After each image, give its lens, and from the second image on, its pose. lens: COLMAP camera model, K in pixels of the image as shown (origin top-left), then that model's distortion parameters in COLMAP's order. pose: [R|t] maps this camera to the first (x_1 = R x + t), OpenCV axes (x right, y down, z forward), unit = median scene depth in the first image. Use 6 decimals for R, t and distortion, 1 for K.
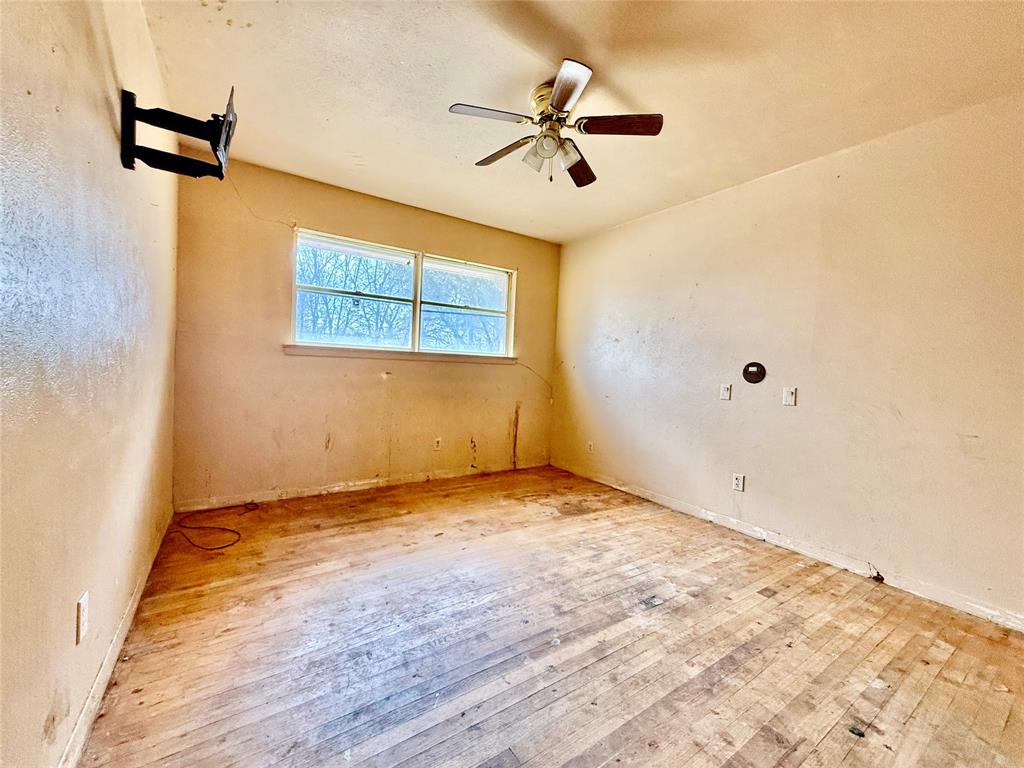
lens RADIAL K [[408.1, 0, 512.0], [0, 408.1, 384.0], [0, 0, 1]] dist [0.001698, 0.000243]
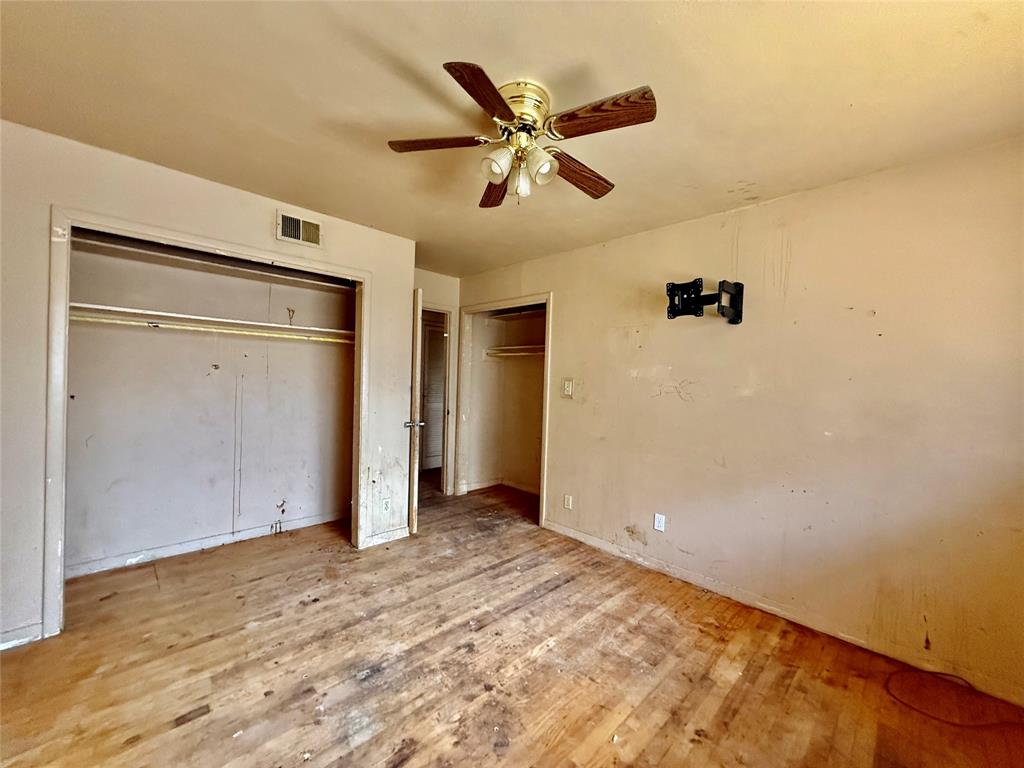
lens RADIAL K [[408.1, 0, 512.0], [0, 408.1, 384.0], [0, 0, 1]] dist [0.001698, 0.000243]
pose [[-0.980229, -0.073744, -0.183613, 0.264388], [-0.082253, 0.995842, 0.039154, -0.213246], [0.179962, 0.053483, -0.982219, 2.118826]]
